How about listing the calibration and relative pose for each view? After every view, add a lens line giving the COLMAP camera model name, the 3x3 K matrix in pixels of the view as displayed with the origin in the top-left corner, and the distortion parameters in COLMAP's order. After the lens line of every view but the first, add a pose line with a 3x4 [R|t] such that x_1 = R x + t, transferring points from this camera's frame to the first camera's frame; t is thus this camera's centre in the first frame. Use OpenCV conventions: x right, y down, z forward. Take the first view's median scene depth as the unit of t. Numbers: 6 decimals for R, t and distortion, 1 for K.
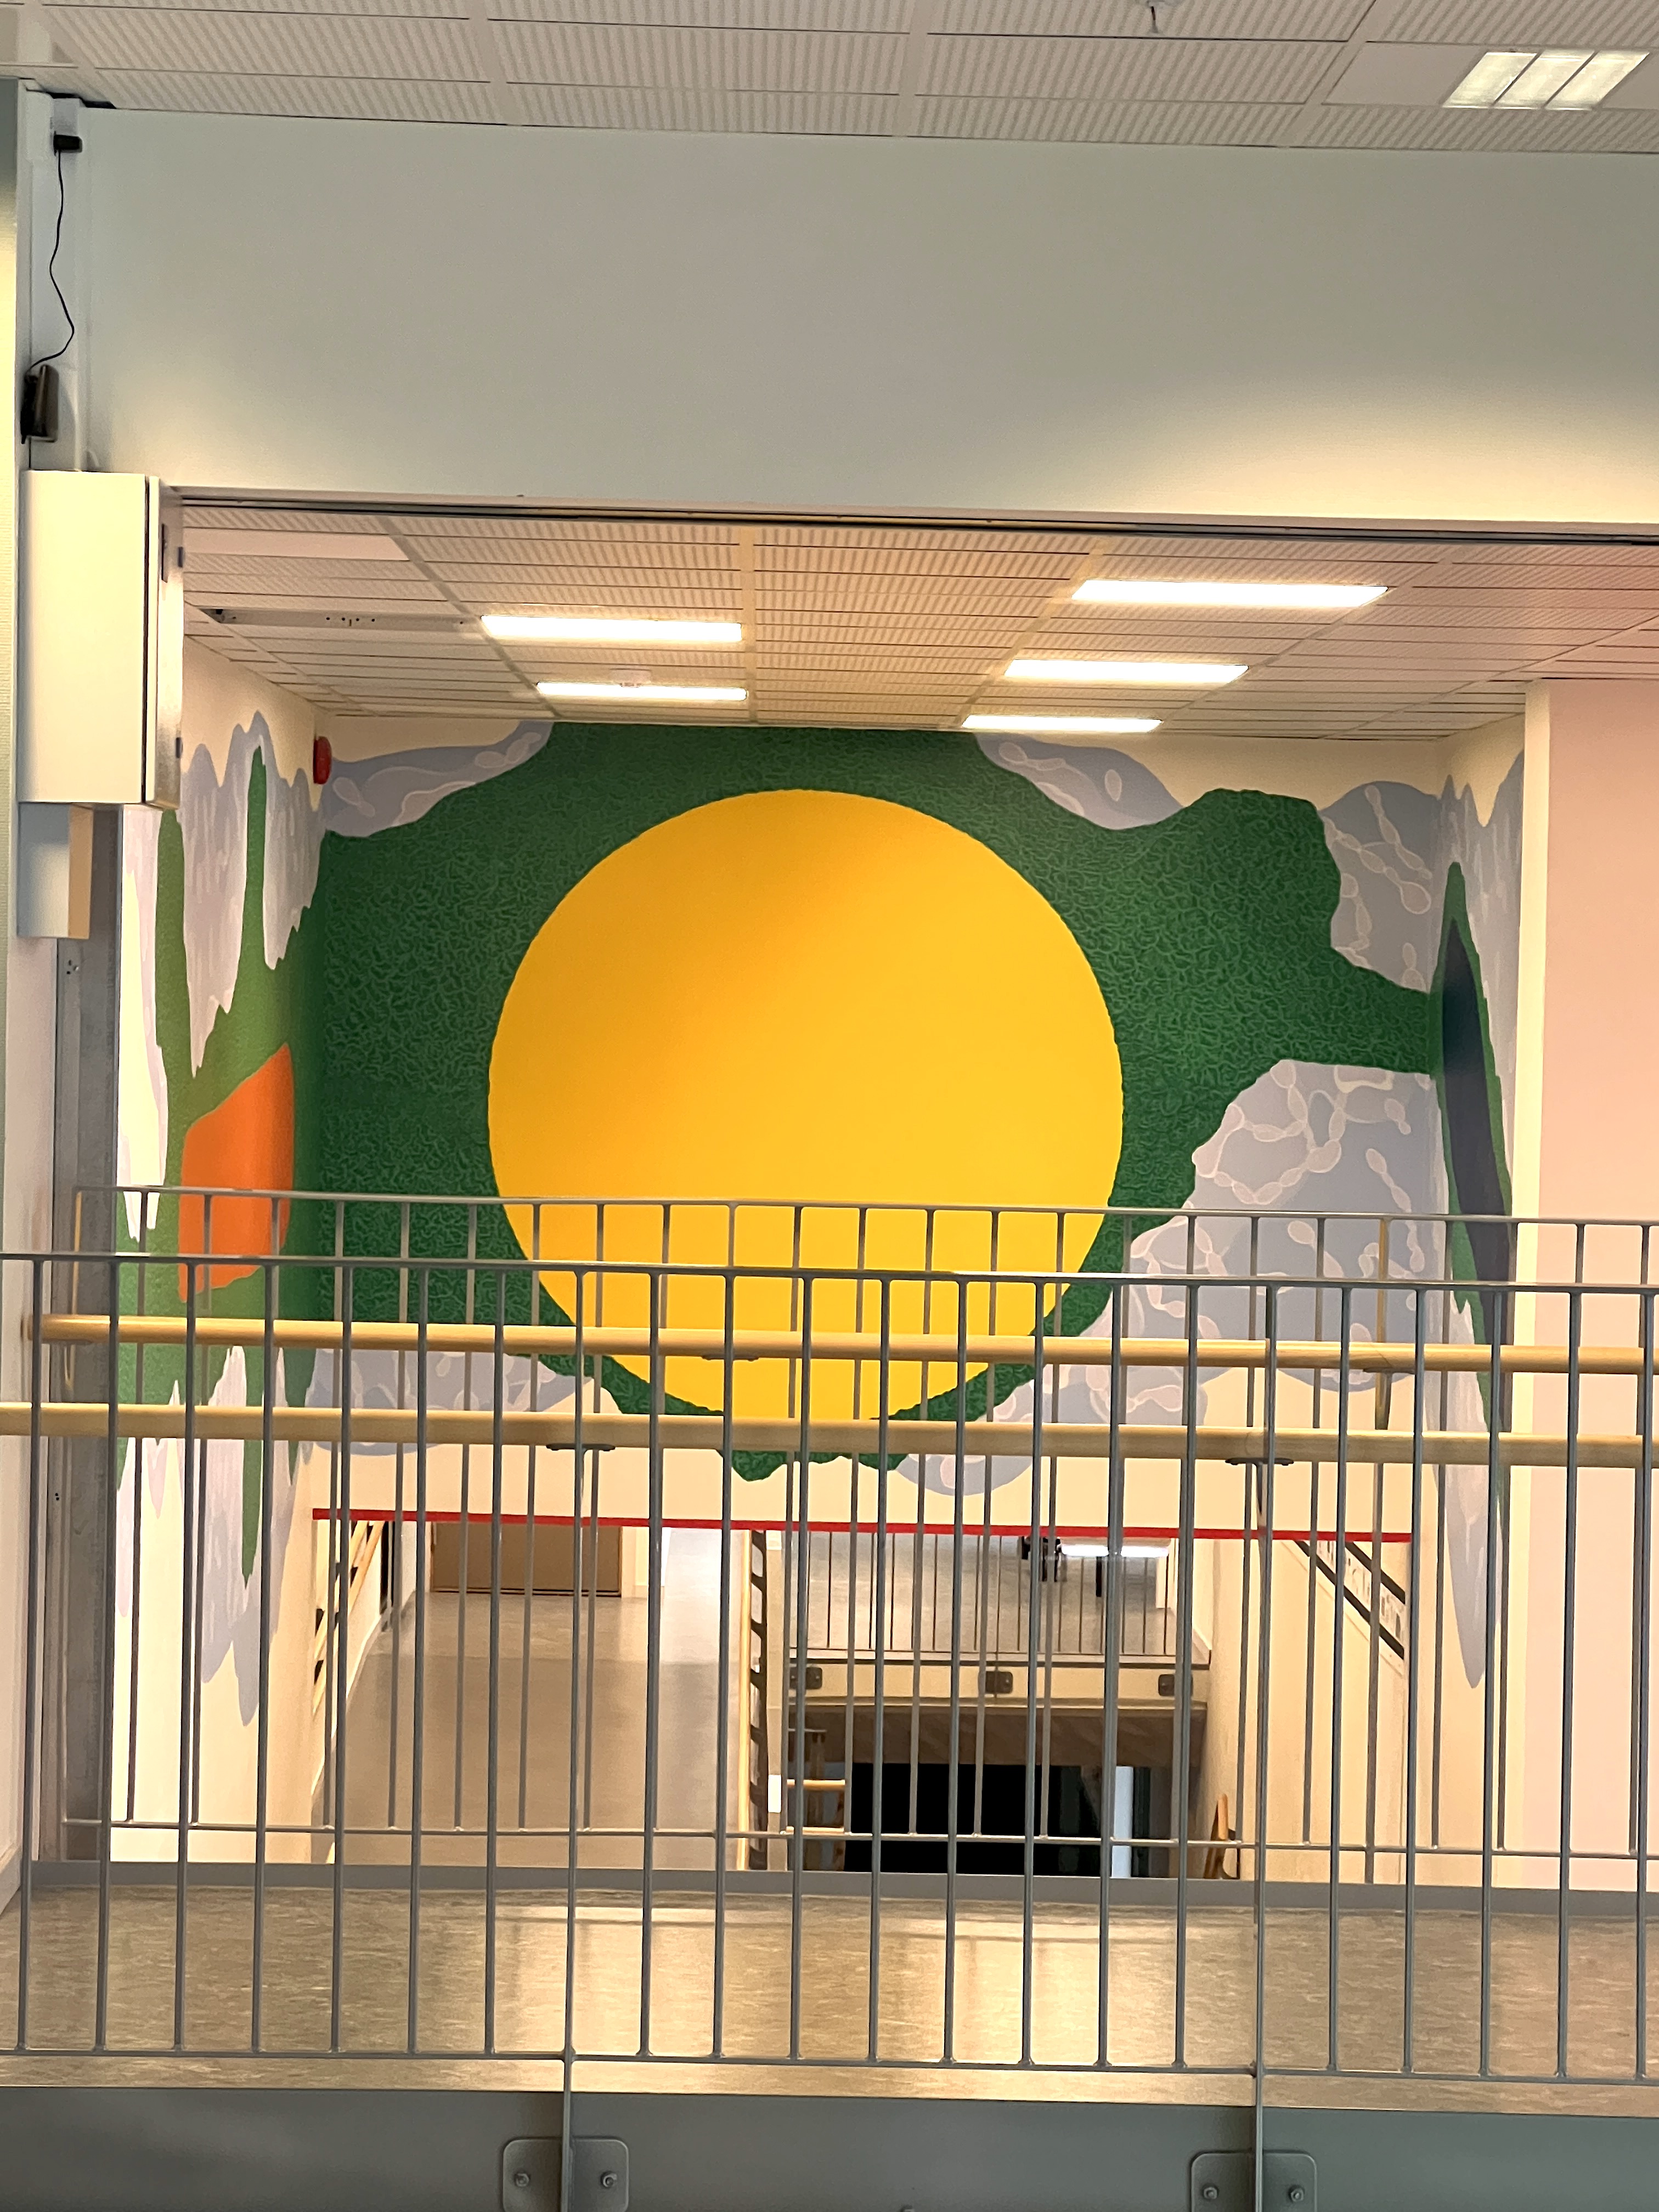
lens RADIAL K [[5602.8, 0, 822.6], [0, 5602.8, 1098.6], [0, 0, 1]] dist [-0.266885, 0.000000]
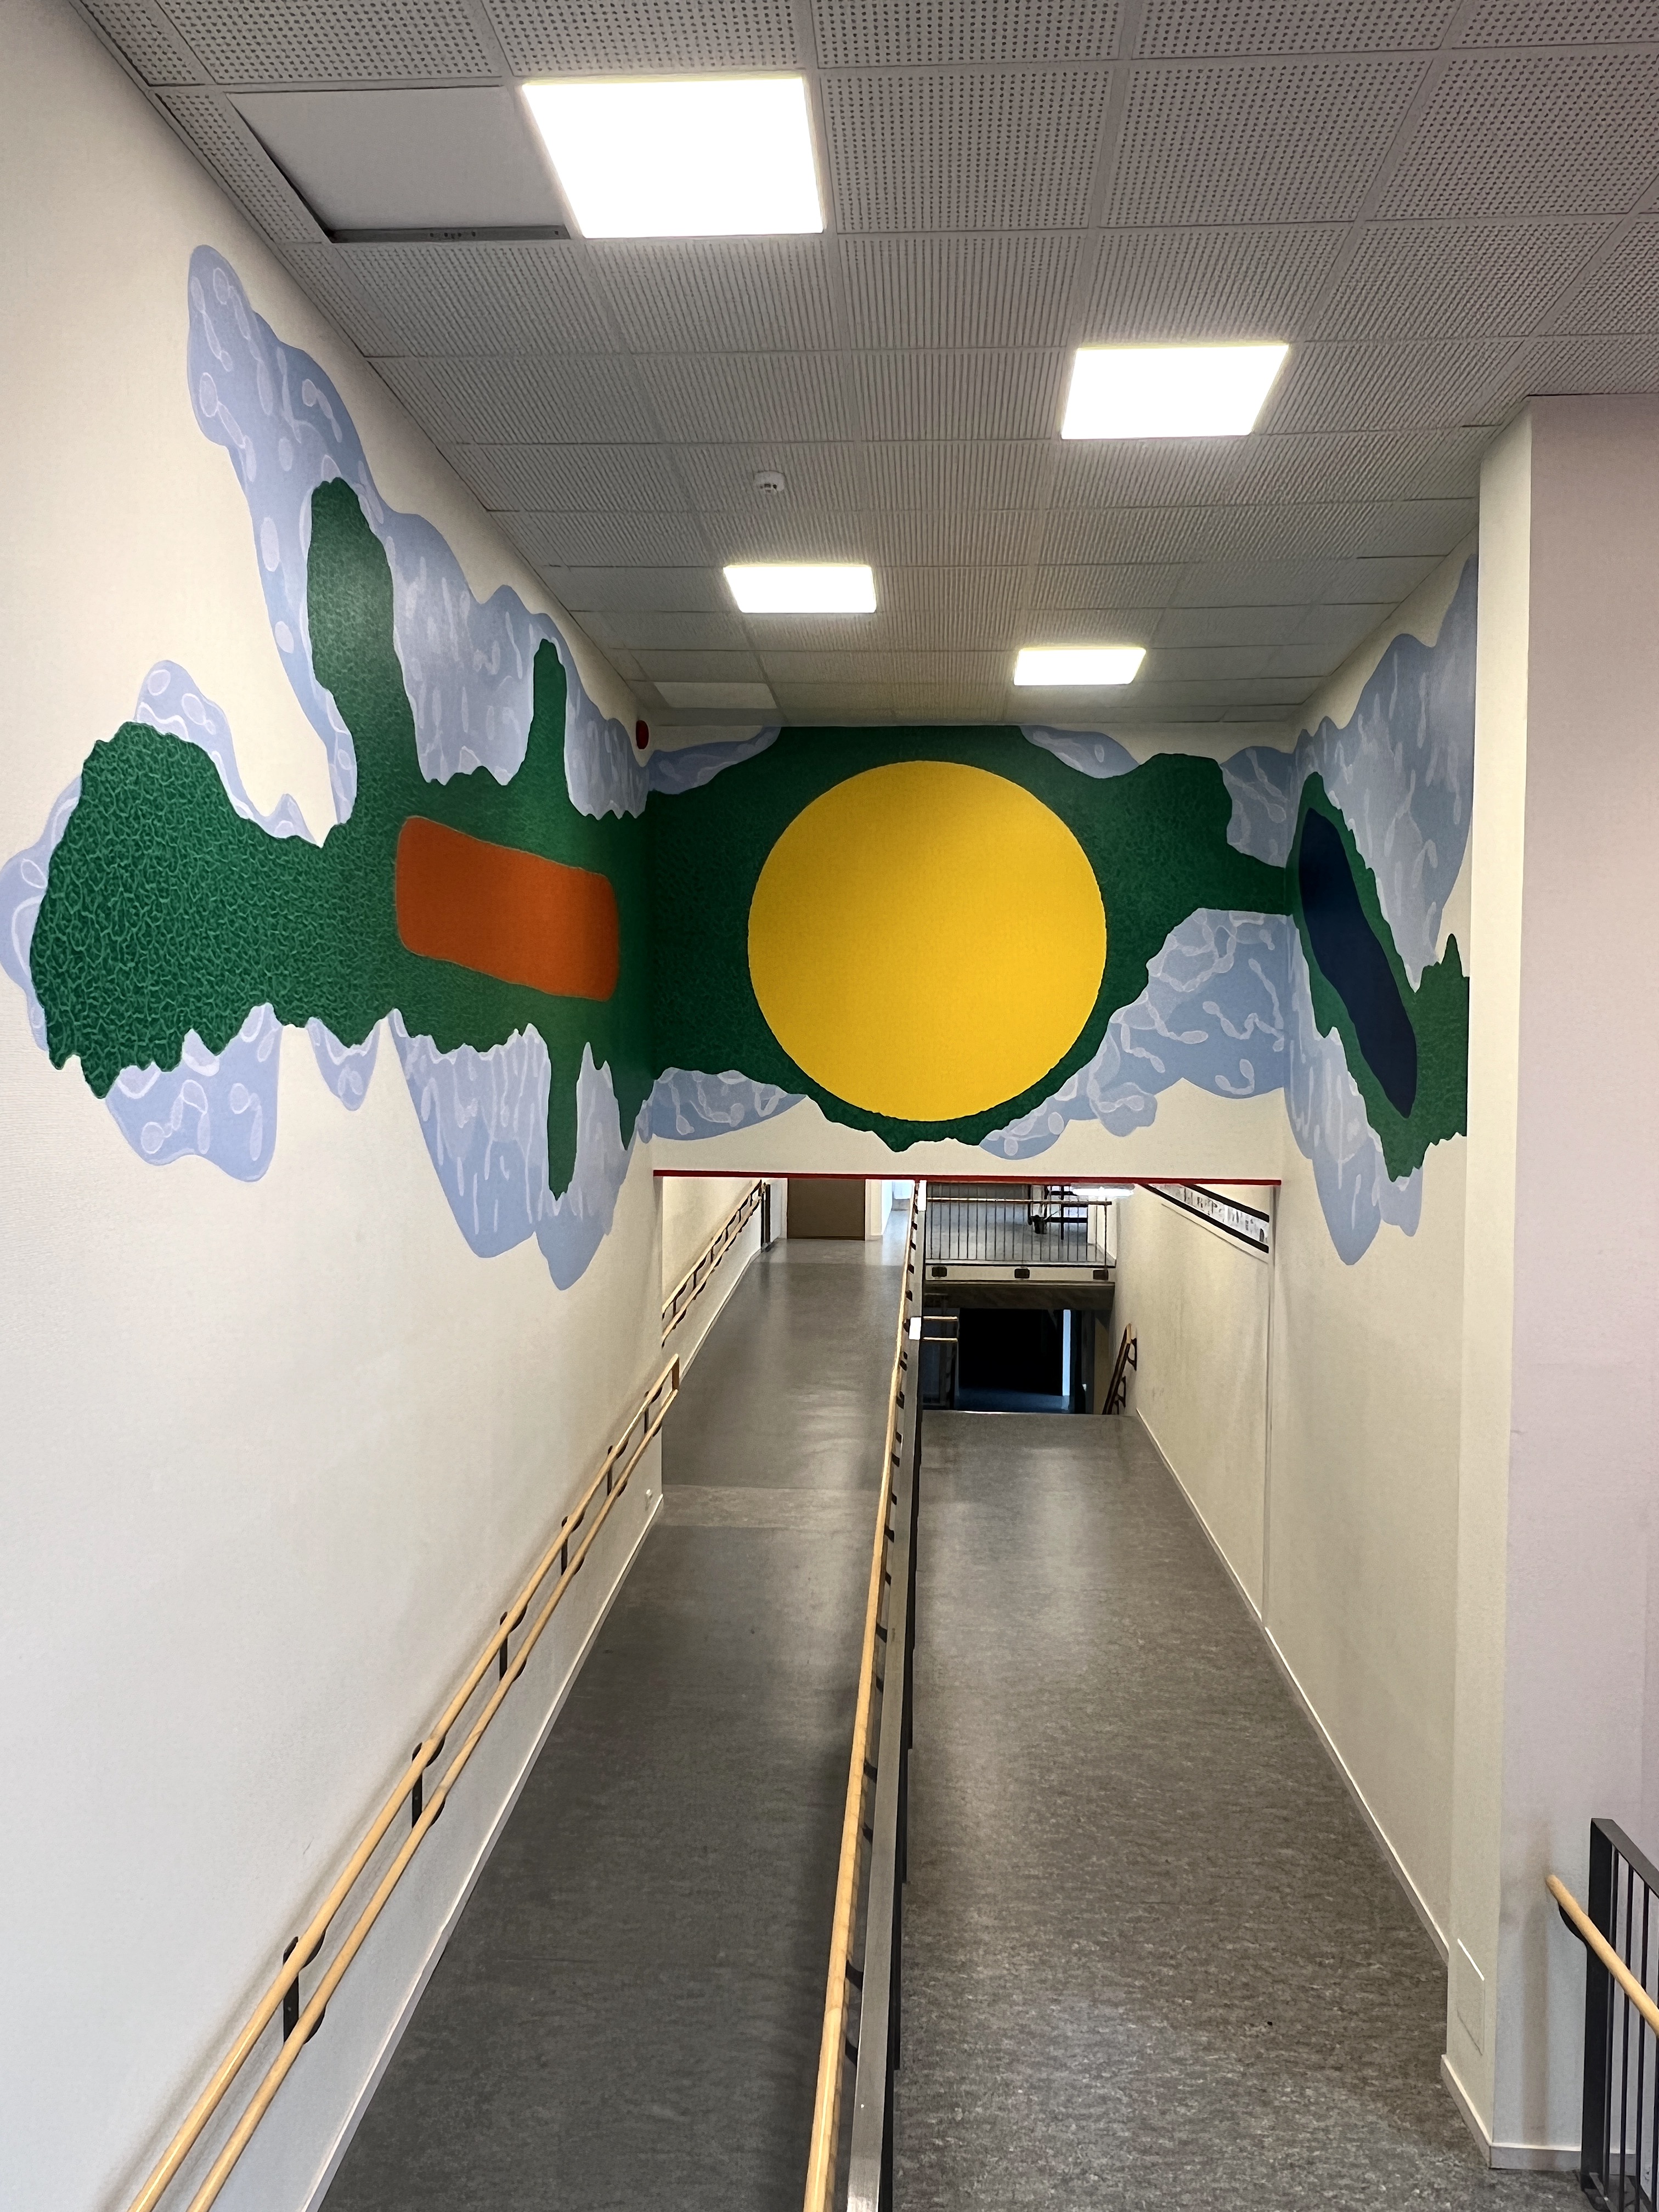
lens RADIAL K [[1576.8, 0, 821.5], [0, 1576.8, 1113.3], [0, 0, 1]] dist [0.010700, -0.006803]
pose [[0.996387, -0.010064, -0.084332, 0.005700], [0.009902, 0.999948, -0.002345, 0.057034], [0.084351, 0.001502, 0.996435, 0.499859]]
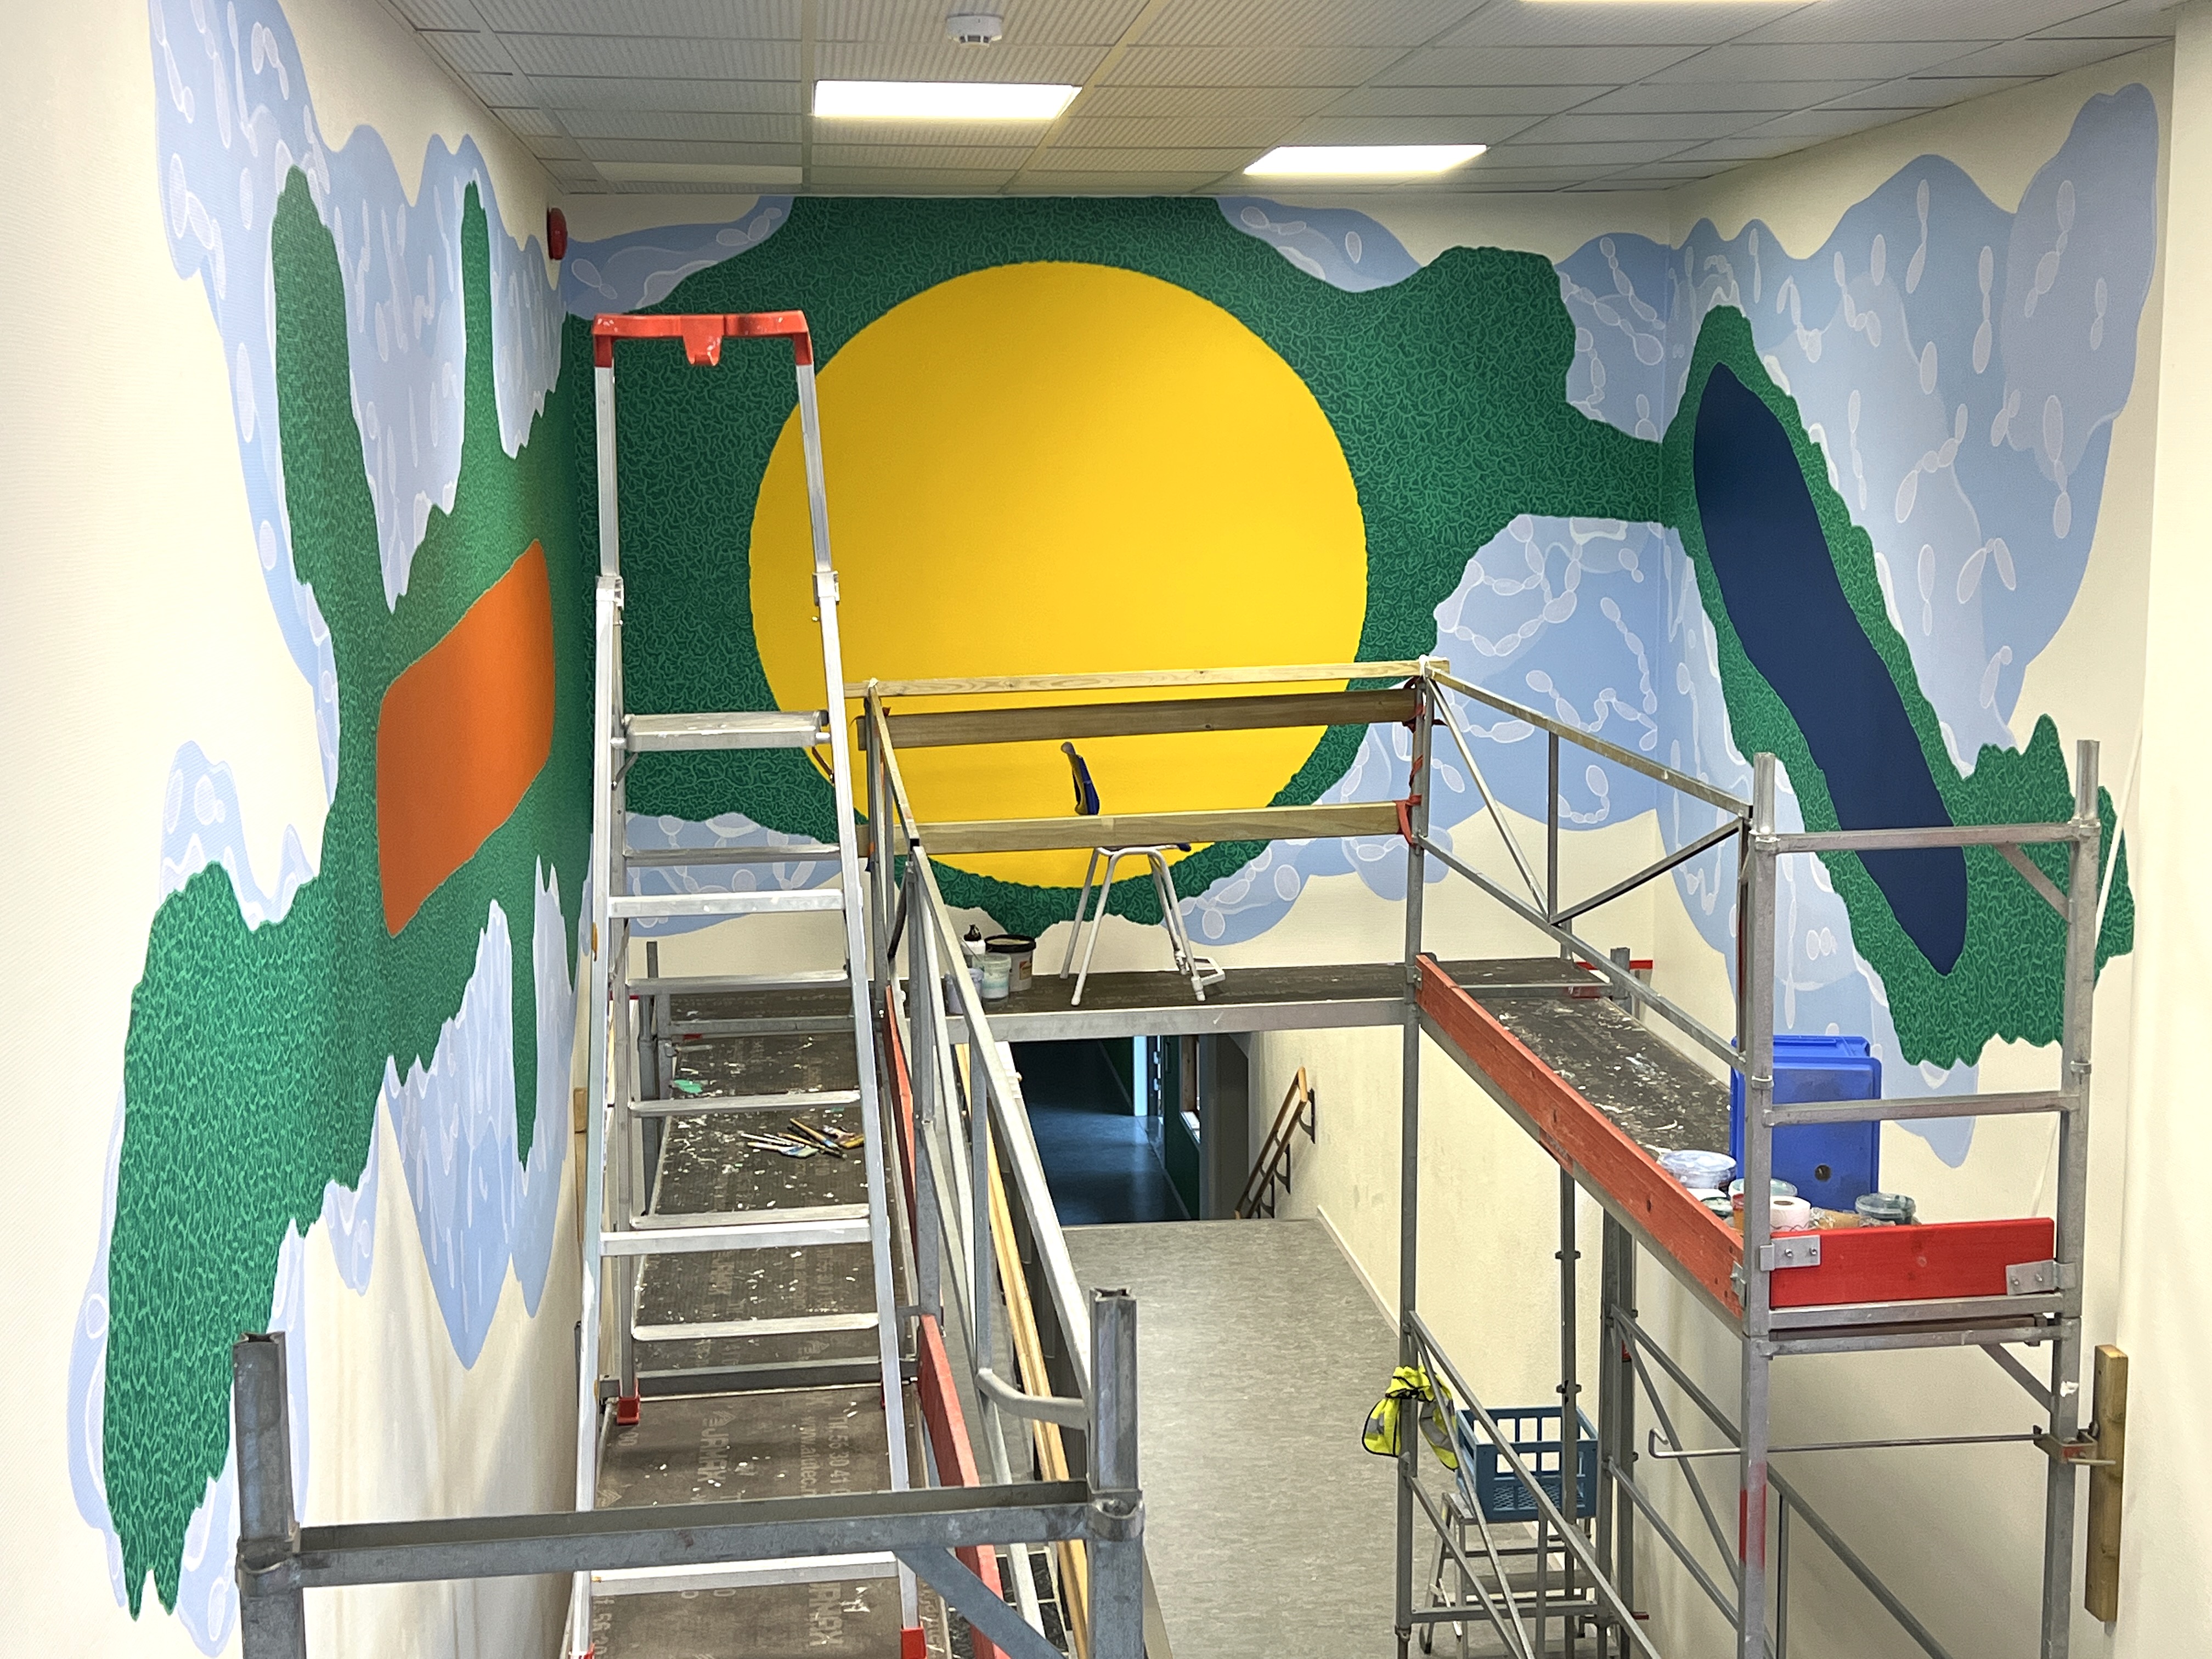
lens RADIAL K [[2742.3, 0, 1091.0], [0, 2742.3, 856.5], [0, 0, 1]] dist [0.145638, 0.000000]
pose [[0.995147, -0.047247, 0.086312, -0.043637], [0.036348, 0.991647, 0.123754, -0.010322], [-0.091438, -0.120016, 0.988552, 0.496098]]
